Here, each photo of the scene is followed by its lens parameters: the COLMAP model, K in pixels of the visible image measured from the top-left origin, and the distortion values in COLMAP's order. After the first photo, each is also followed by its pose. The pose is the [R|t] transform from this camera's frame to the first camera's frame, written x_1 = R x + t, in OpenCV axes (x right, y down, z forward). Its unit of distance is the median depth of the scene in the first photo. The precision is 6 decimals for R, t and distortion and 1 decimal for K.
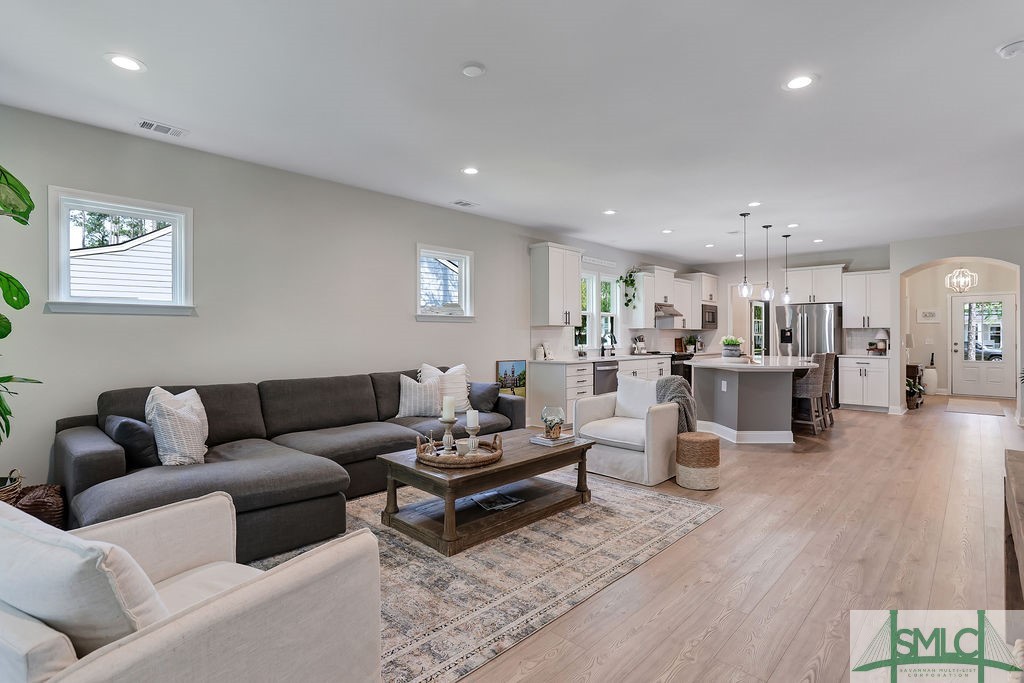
lens RADIAL K [[502.7, 0, 516.5], [0, 502.7, 341.9], [0, 0, 1]] dist [-0.002135, 0.000042]
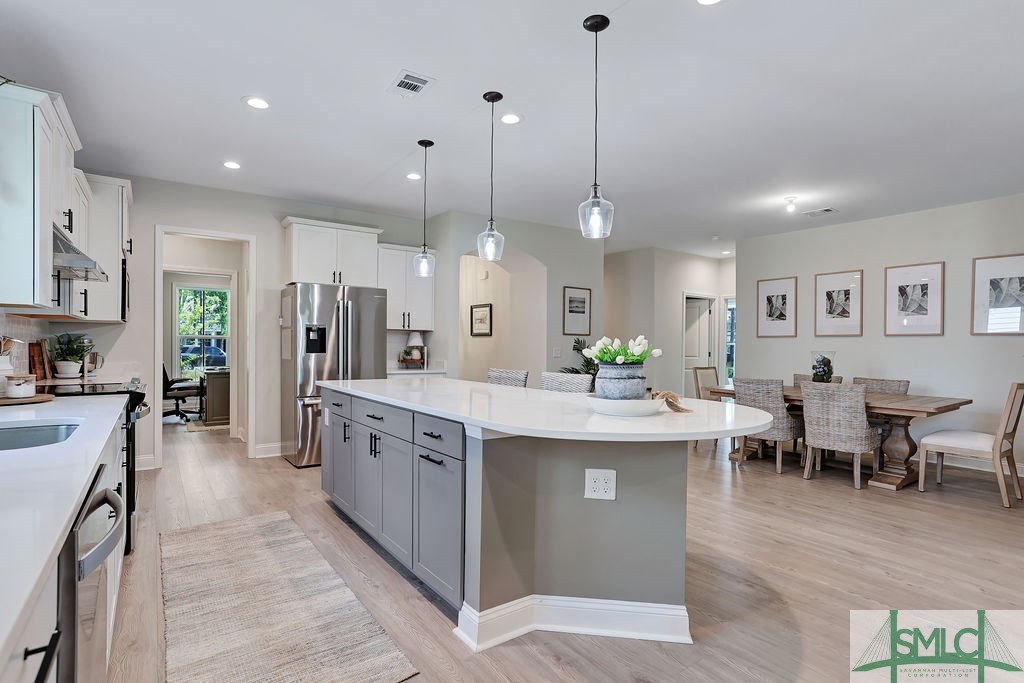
lens RADIAL K [[502.7, 0, 516.5], [0, 502.7, 341.9], [0, 0, 1]] dist [-0.002135, 0.000042]
pose [[0.190315, 0.009353, 0.981678, 0.043368], [0.002903, 0.999945, -0.010090, -0.003365], [-0.981719, 0.004770, 0.190278, 0.699716]]
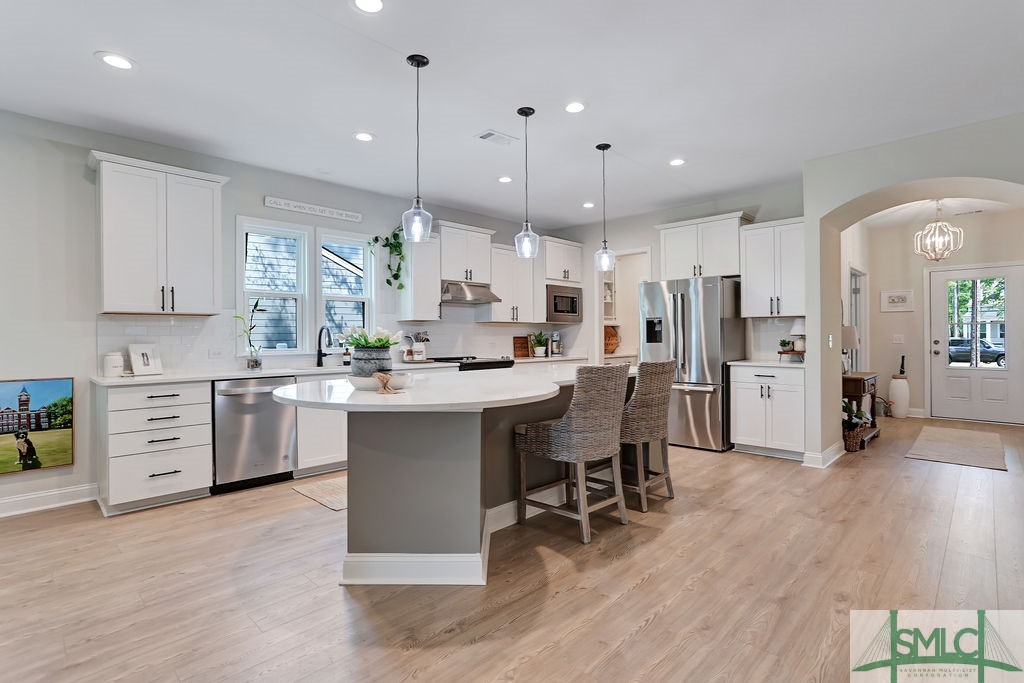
lens RADIAL K [[491.5, 0, 518.0], [0, 491.5, 343.4], [0, 0, 1]] dist [-0.017385, 0.000130]
pose [[0.999567, -0.006098, -0.028798, 0.395479], [0.006140, 0.999980, 0.001384, 0.001802], [0.028789, -0.001560, 0.999584, 0.396464]]
